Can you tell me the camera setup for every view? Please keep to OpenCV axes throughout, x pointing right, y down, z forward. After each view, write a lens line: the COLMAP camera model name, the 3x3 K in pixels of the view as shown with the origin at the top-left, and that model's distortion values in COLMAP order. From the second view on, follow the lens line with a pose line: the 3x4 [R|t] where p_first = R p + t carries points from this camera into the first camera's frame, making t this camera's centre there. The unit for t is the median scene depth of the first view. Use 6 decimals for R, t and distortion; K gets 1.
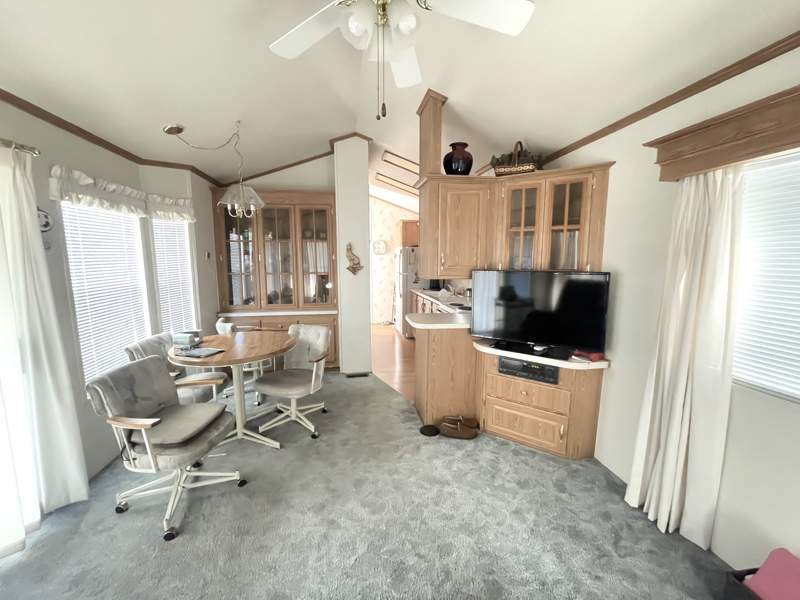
lens RADIAL K [[324.6, 0, 398.5], [0, 324.6, 297.9], [0, 0, 1]] dist [-0.001129, -0.000459]
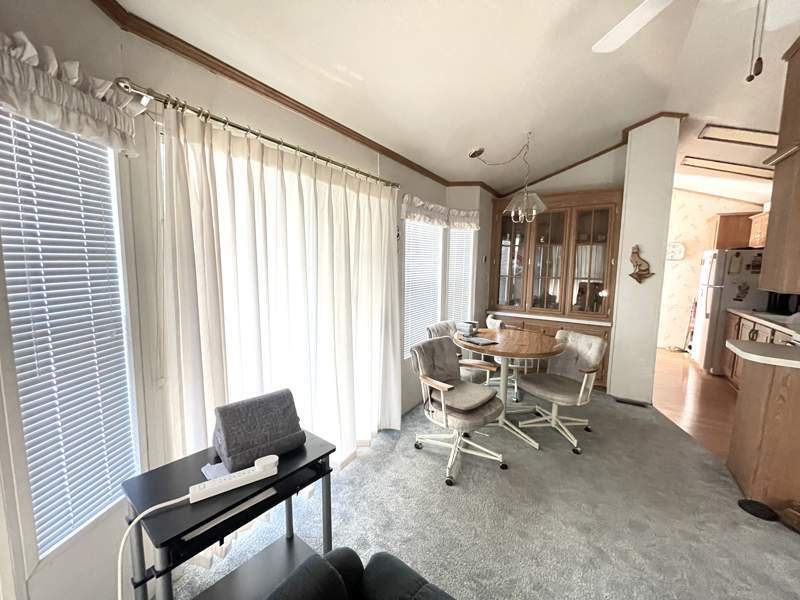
lens RADIAL K [[324.6, 0, 398.5], [0, 324.6, 297.9], [0, 0, 1]] dist [-0.001129, -0.000459]
pose [[0.741273, 0.084411, -0.665874, -0.050965], [-0.098249, 0.995021, 0.016762, 0.019805], [0.663974, 0.052996, 0.745876, -0.052507]]
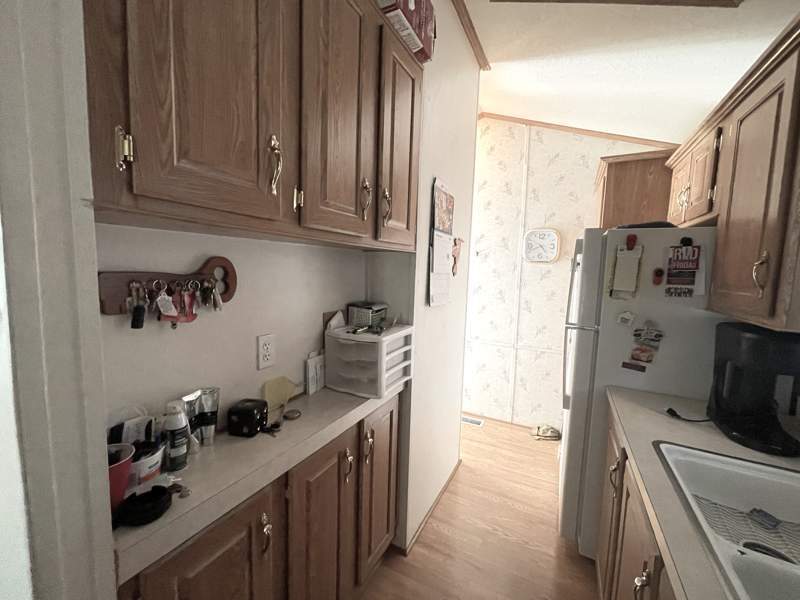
lens RADIAL K [[324.6, 0, 398.5], [0, 324.6, 297.9], [0, 0, 1]] dist [-0.001129, -0.000459]
pose [[0.800248, 0.077709, -0.594613, 0.099900], [-0.106143, 0.994267, -0.012910, -0.150436], [0.590201, 0.073445, 0.803908, 1.305648]]
